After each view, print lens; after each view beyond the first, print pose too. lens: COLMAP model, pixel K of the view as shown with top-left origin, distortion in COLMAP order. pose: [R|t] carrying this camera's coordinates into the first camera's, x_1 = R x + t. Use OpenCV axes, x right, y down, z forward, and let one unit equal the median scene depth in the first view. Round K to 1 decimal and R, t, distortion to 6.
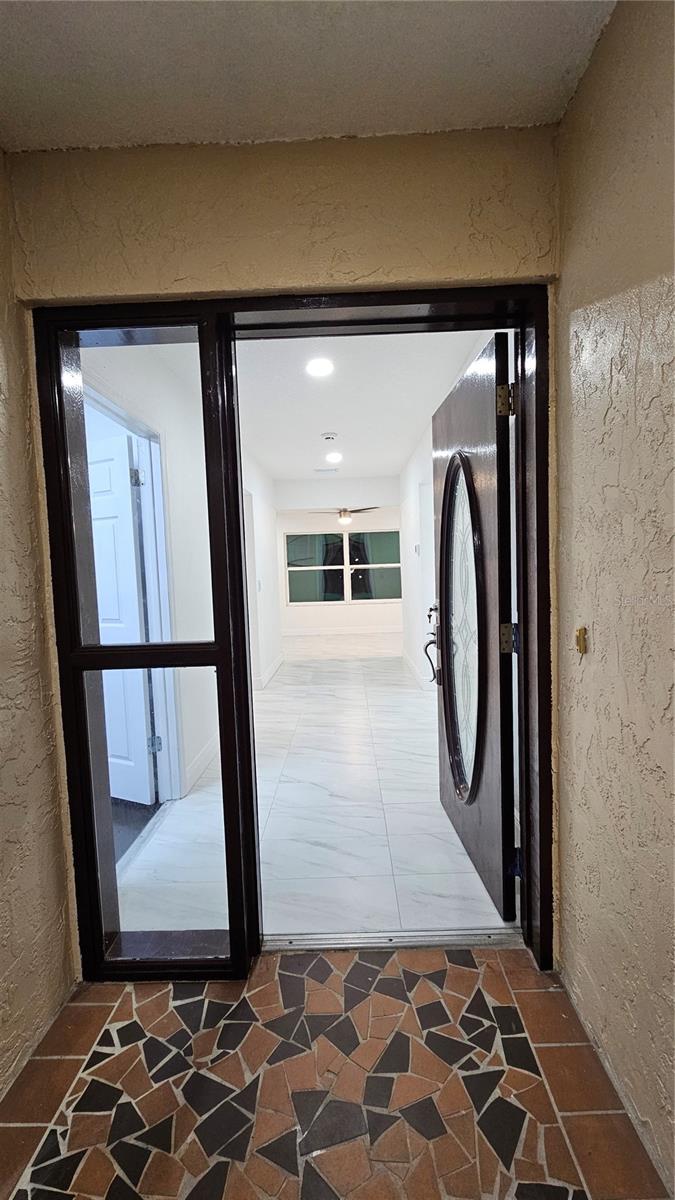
lens RADIAL K [[492.8, 0, 342.1], [0, 492.8, 598.2], [0, 0, 1]] dist [0.000006, -0.000713]
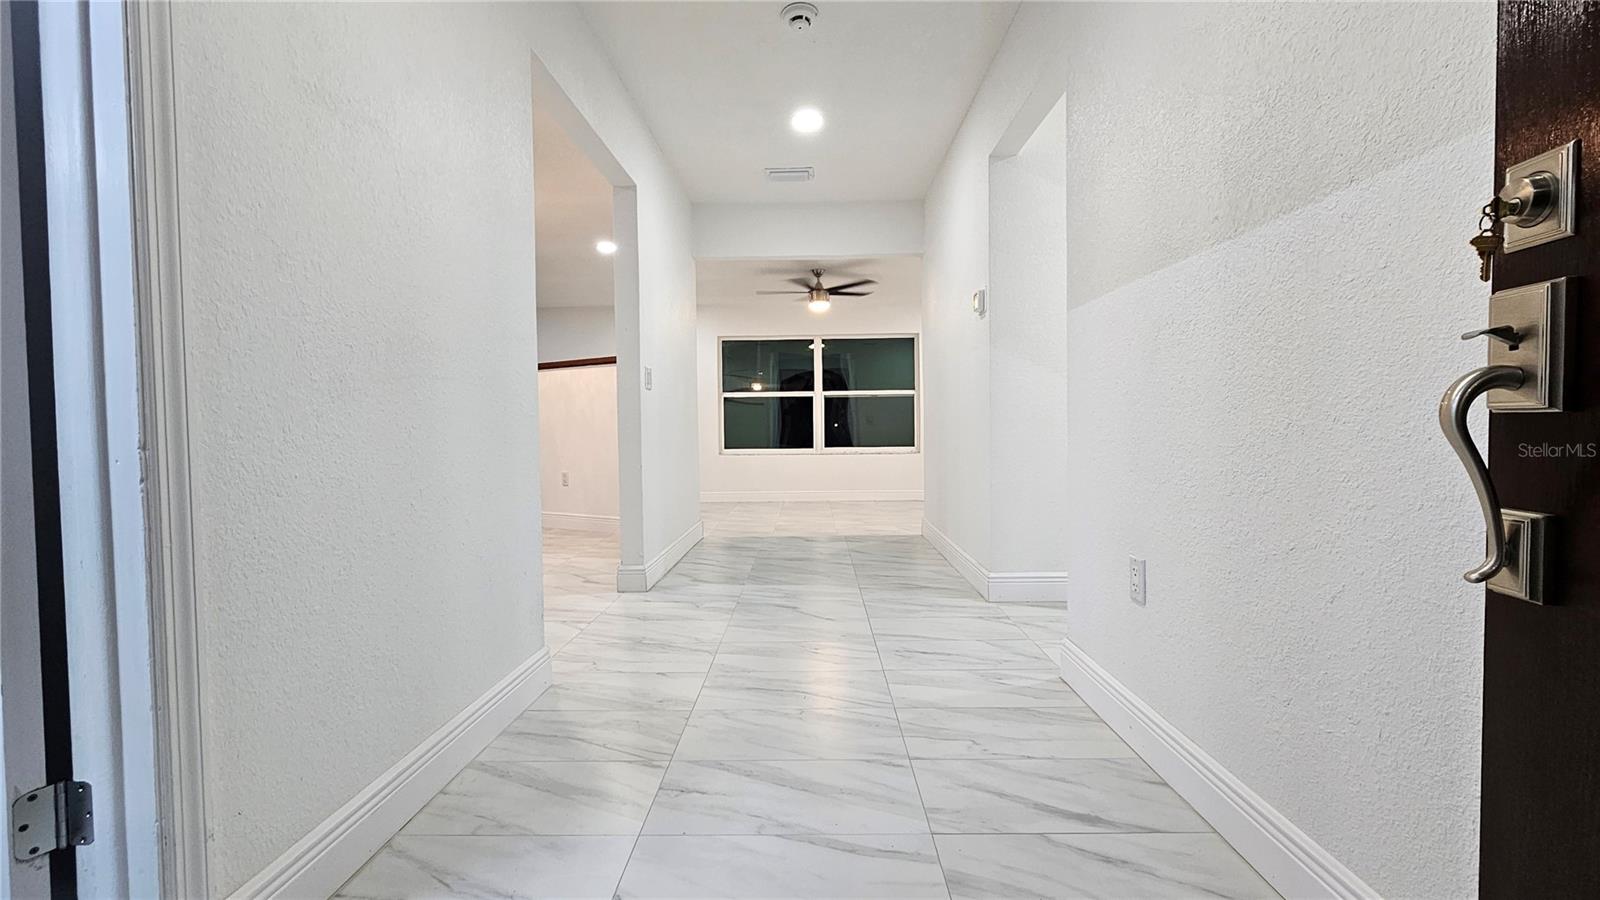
lens RADIAL K [[657.0, 0, 797.0], [0, 657.0, 444.9], [0, 0, 1]] dist [0.000006, -0.000713]
pose [[0.999690, 0.021911, -0.011864, -0.028176], [-0.022313, 0.999143, -0.034869, 0.160816], [0.011090, 0.035122, 0.999321, 0.920794]]
